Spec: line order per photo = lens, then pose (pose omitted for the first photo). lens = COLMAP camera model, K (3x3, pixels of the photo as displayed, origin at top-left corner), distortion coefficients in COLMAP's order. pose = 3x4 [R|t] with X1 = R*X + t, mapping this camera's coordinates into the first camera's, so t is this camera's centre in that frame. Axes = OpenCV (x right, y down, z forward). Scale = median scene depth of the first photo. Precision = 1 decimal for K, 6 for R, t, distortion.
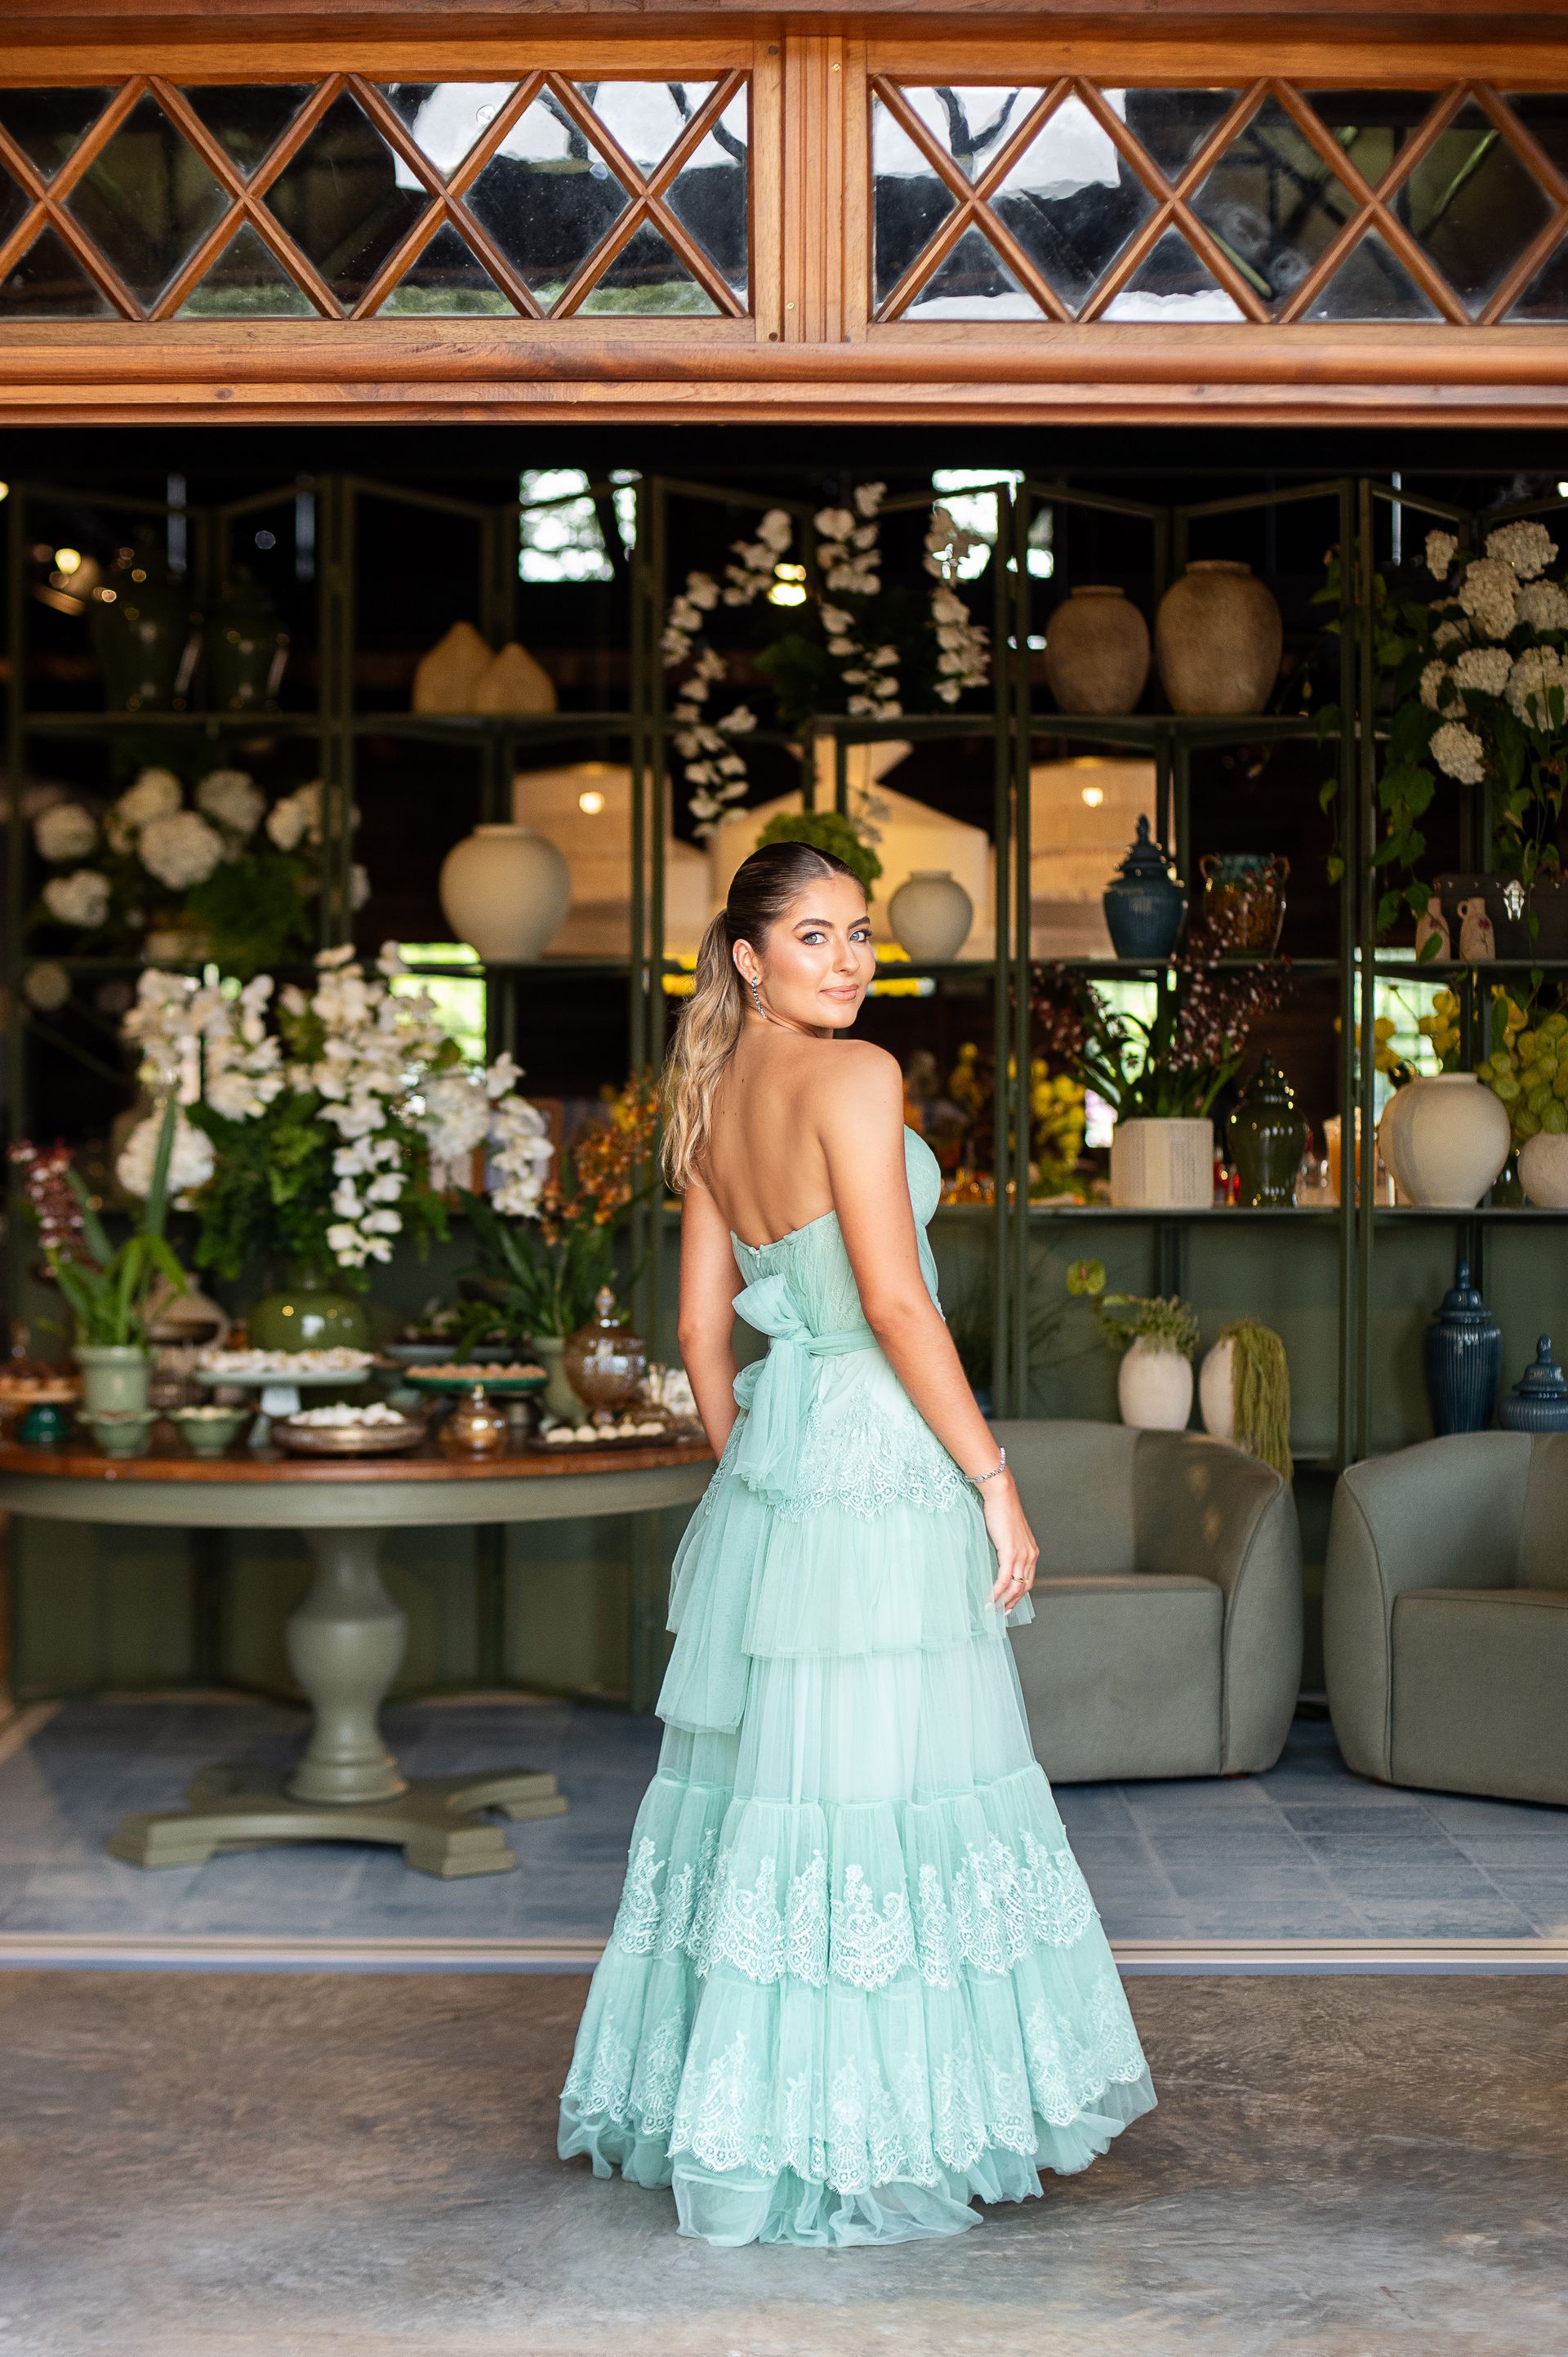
lens RADIAL K [[3447.1, 0, 785.9], [0, 3447.1, 1030.9], [0, 0, 1]] dist [-0.110194, 0.060445]
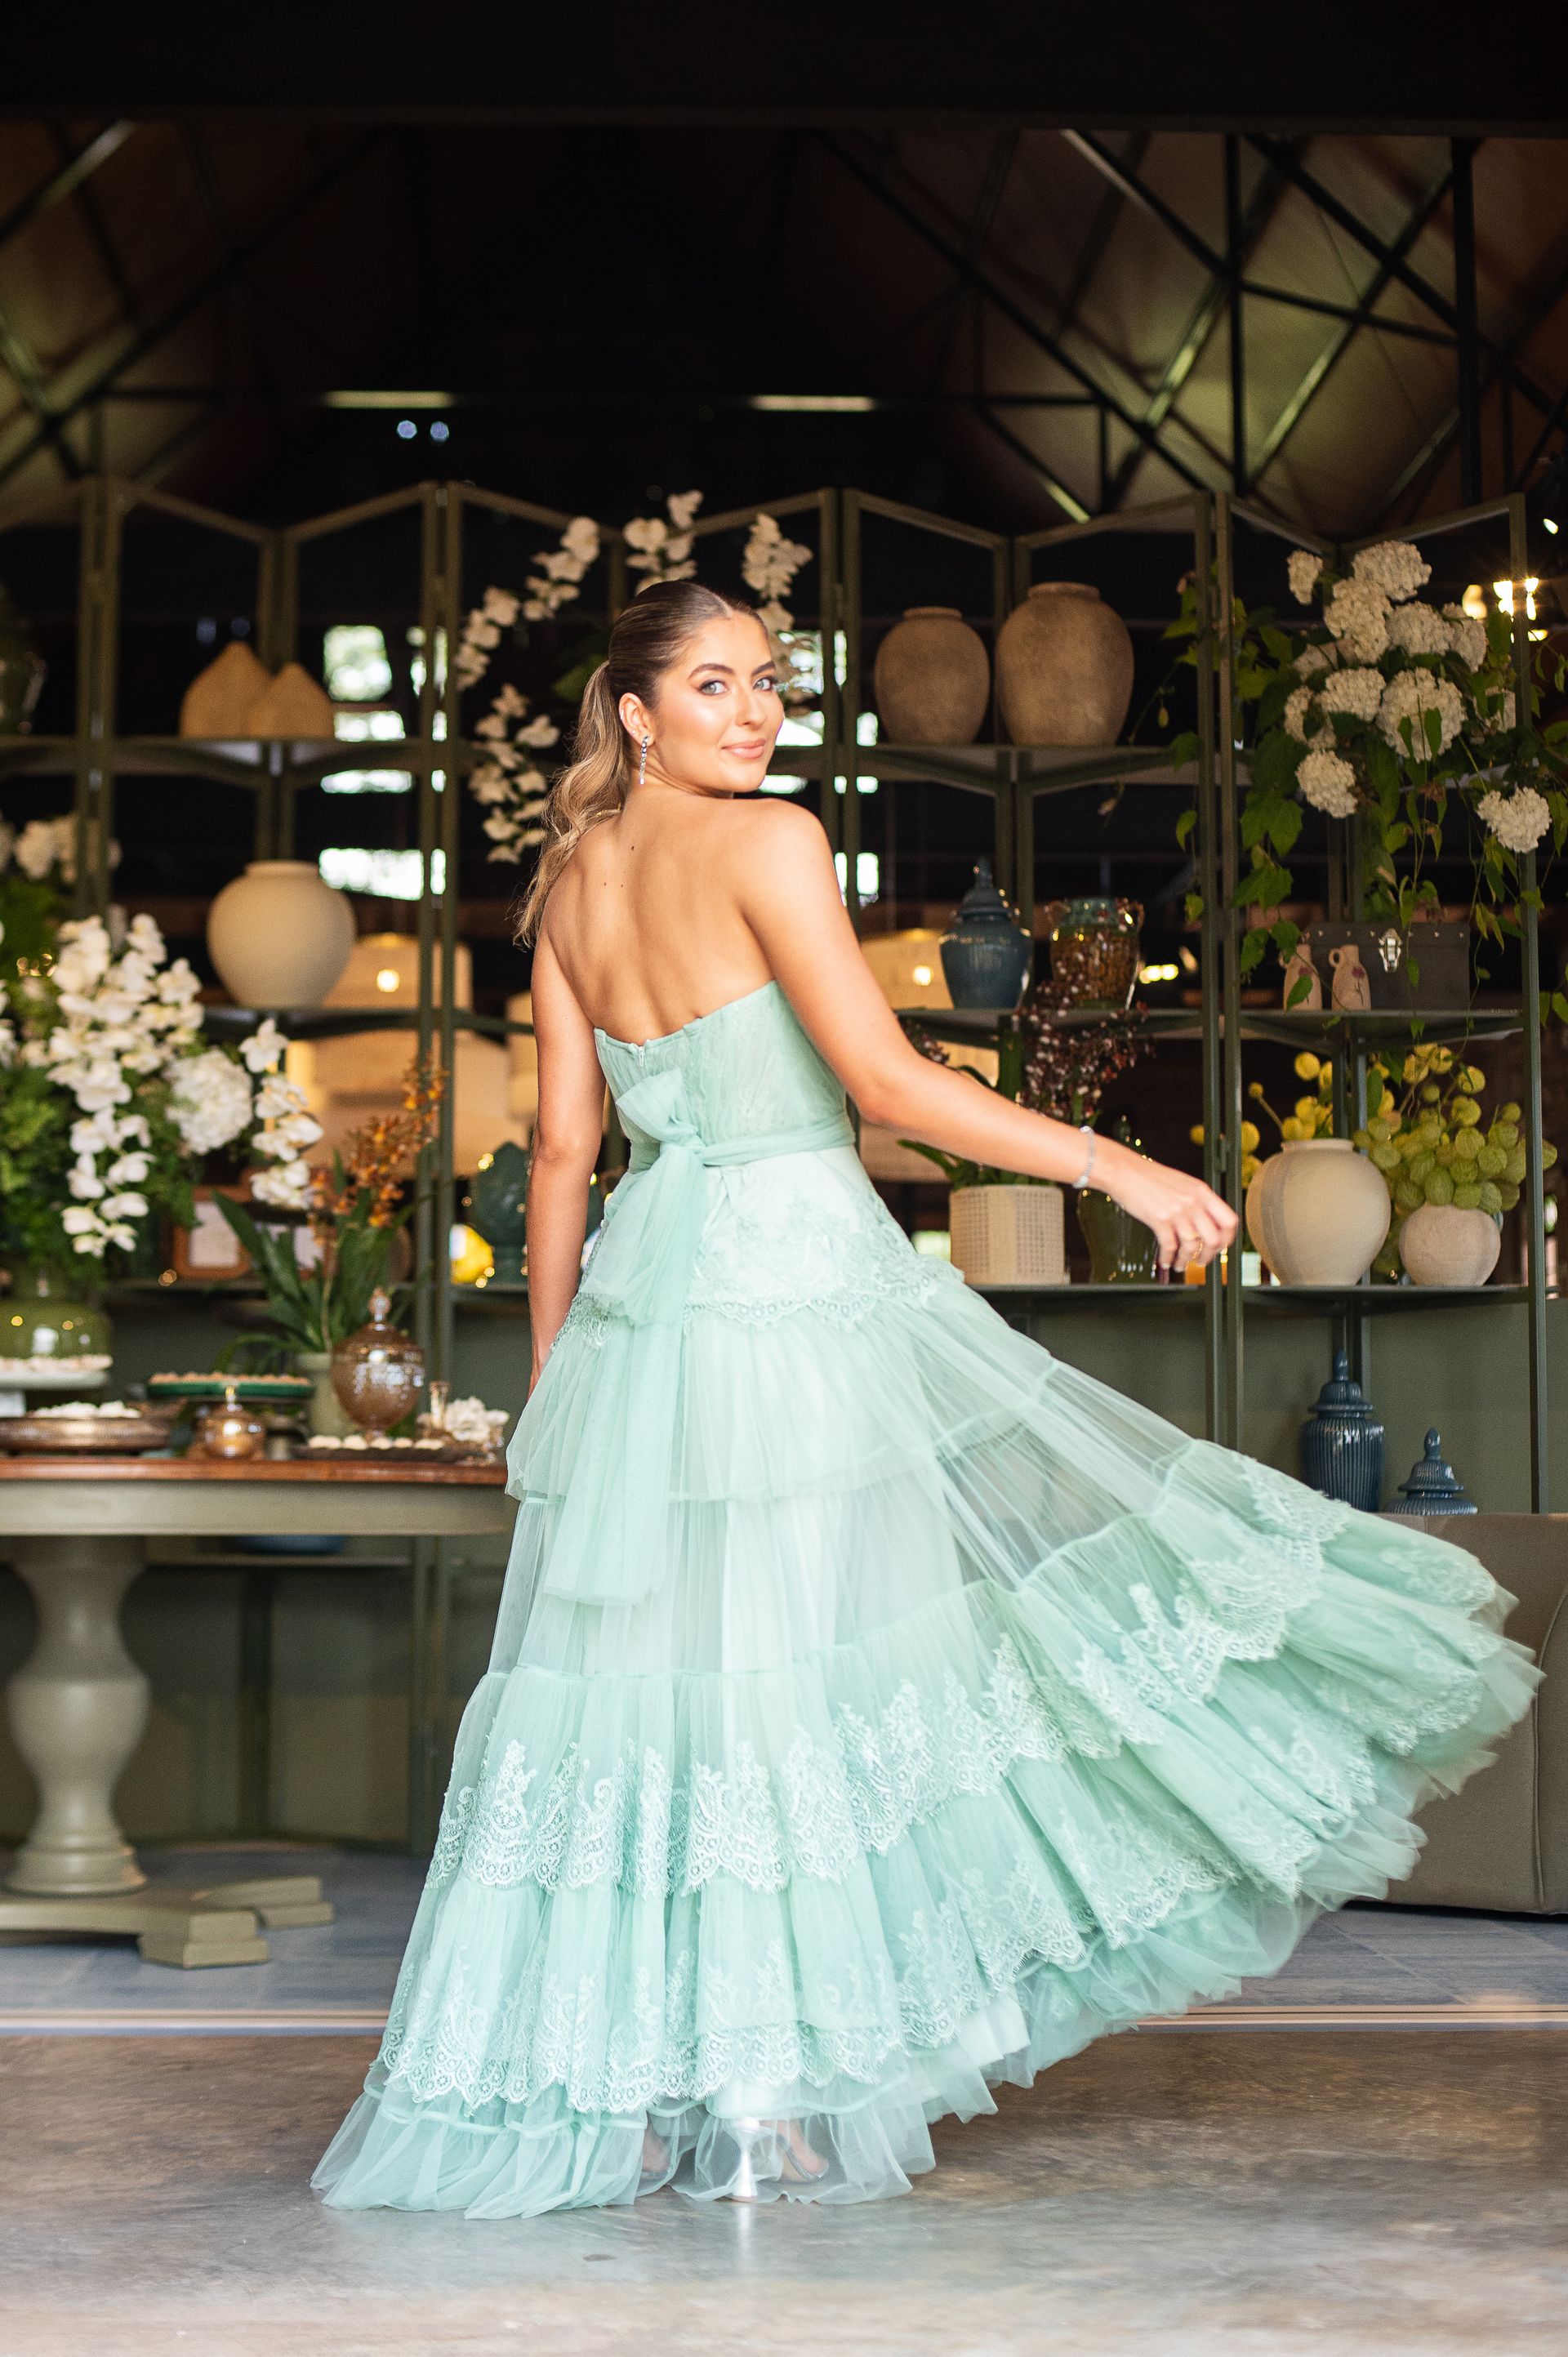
lens RADIAL K [[3506.0, 0, 743.0], [0, 3506.0, 1129.3], [0, 0, 1]] dist [-0.111328, 0.115804]
pose [[0.999157, 0.004047, 0.040842, 0.003147], [-0.000018, 0.995168, -0.098183, 0.118920], [-0.041042, 0.098100, 0.994330, 0.104812]]
